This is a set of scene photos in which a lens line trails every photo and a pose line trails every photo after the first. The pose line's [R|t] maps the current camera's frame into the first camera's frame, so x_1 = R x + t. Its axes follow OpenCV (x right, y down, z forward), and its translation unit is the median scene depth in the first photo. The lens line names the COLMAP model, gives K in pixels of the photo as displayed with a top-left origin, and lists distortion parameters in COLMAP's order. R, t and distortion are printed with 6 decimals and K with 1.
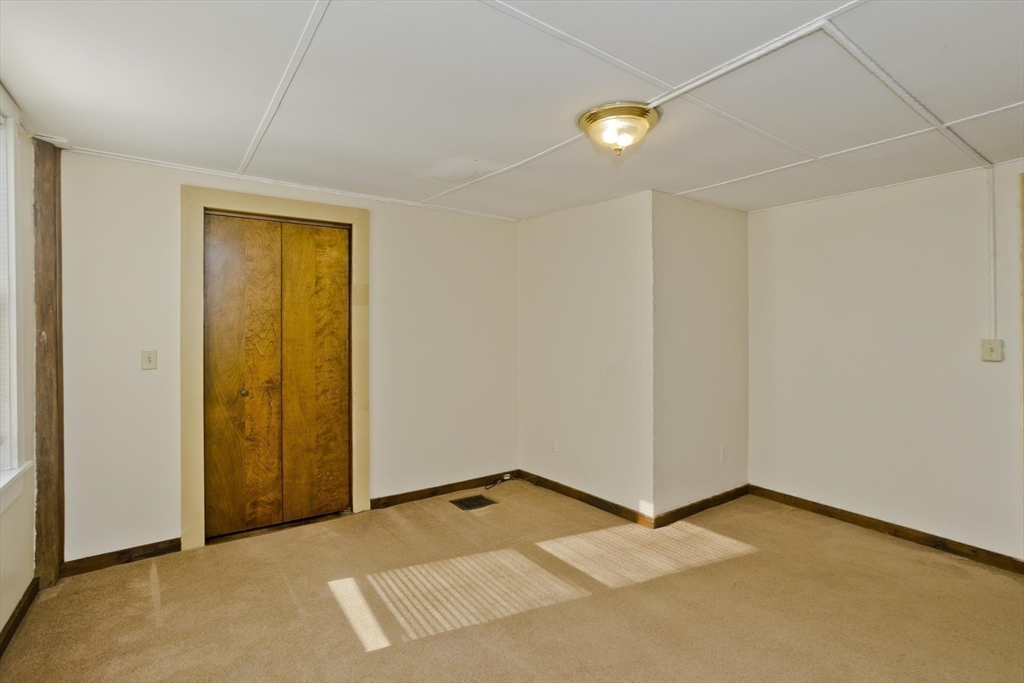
lens RADIAL K [[490.7, 0, 514.4], [0, 490.7, 328.0], [0, 0, 1]] dist [-0.000949, 0.000537]
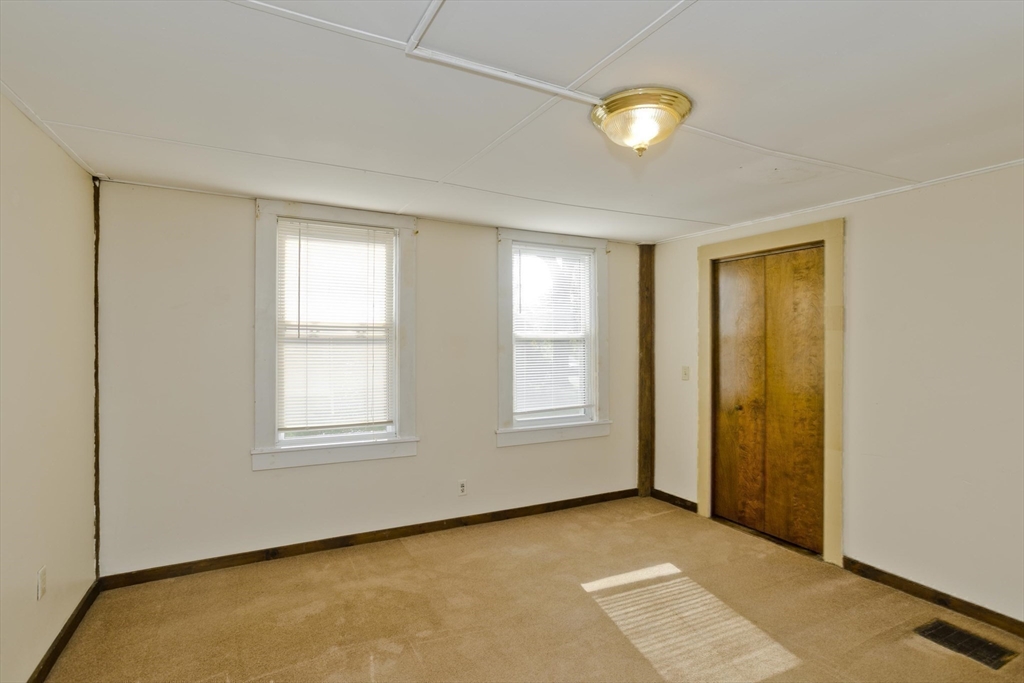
lens RADIAL K [[505.6, 0, 512.0], [0, 505.6, 341.5], [0, 0, 1]] dist [-0.067583, 0.031982]
pose [[-0.127783, 0.002941, -0.991798, 0.691068], [-0.001259, 0.999994, 0.003127, -0.029376], [0.991801, 0.001648, -0.127778, 0.590264]]
